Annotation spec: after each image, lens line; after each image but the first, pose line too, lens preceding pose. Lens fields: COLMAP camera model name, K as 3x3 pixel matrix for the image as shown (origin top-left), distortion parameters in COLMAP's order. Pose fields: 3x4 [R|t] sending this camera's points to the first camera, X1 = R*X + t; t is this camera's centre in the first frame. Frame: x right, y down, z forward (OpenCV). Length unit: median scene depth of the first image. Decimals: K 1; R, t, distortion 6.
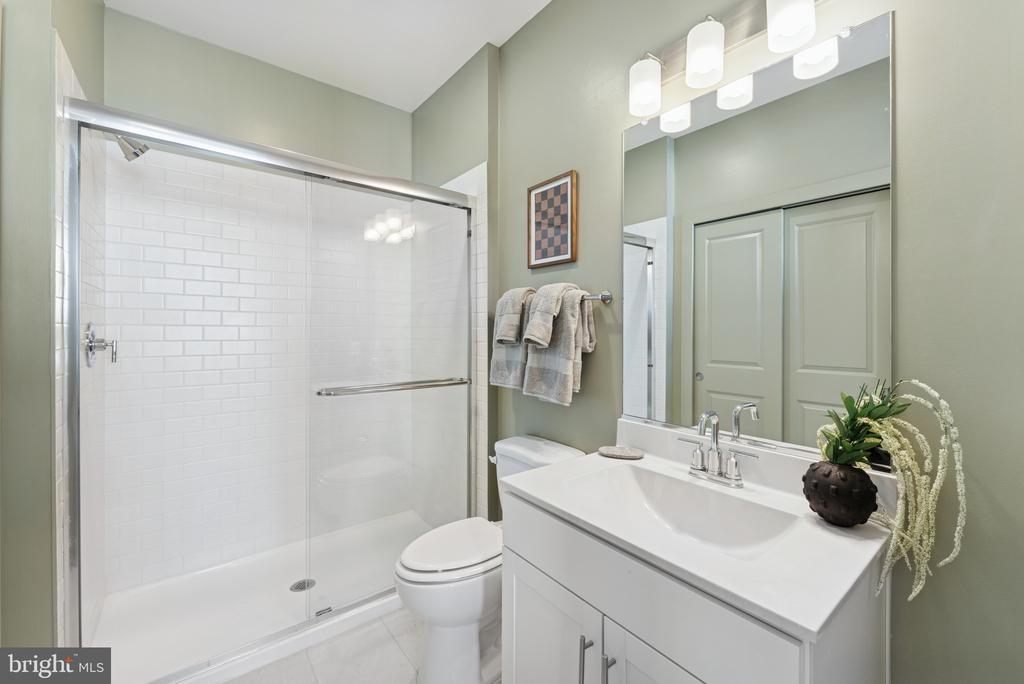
lens RADIAL K [[415.3, 0, 502.3], [0, 415.3, 334.0], [0, 0, 1]] dist [0.002974, -0.001707]
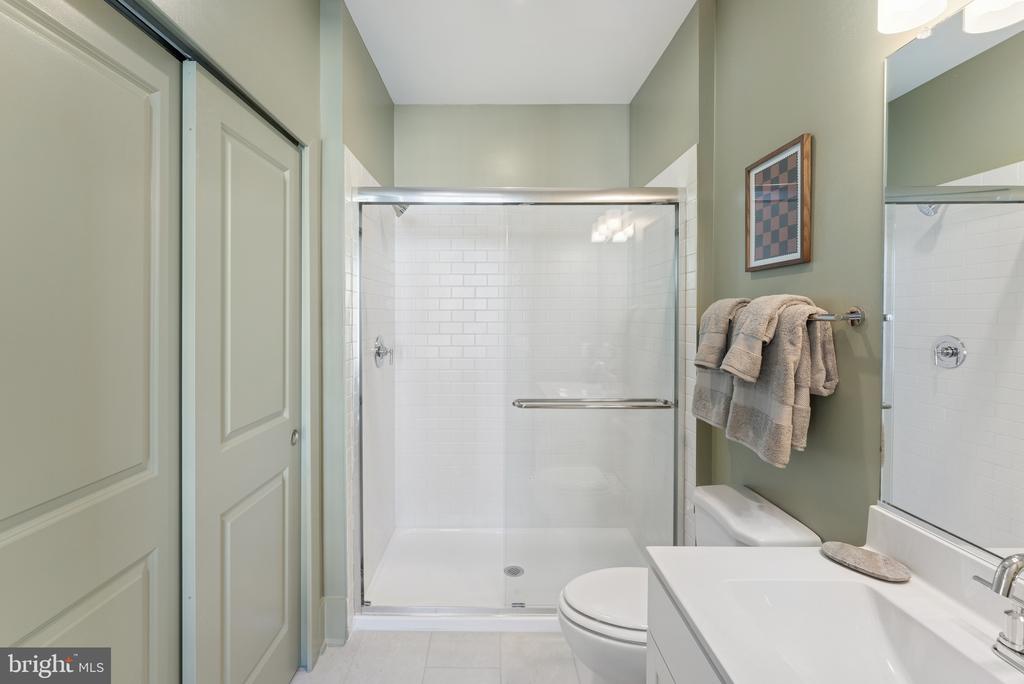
lens RADIAL K [[415.3, 0, 478.1], [0, 415.3, 328.5], [0, 0, 1]] dist [0.002974, -0.001707]
pose [[0.788168, 0.002189, -0.615456, 0.160671], [0.004814, 0.999941, 0.009722, -0.068484], [0.615441, -0.010626, 0.788111, 0.089475]]
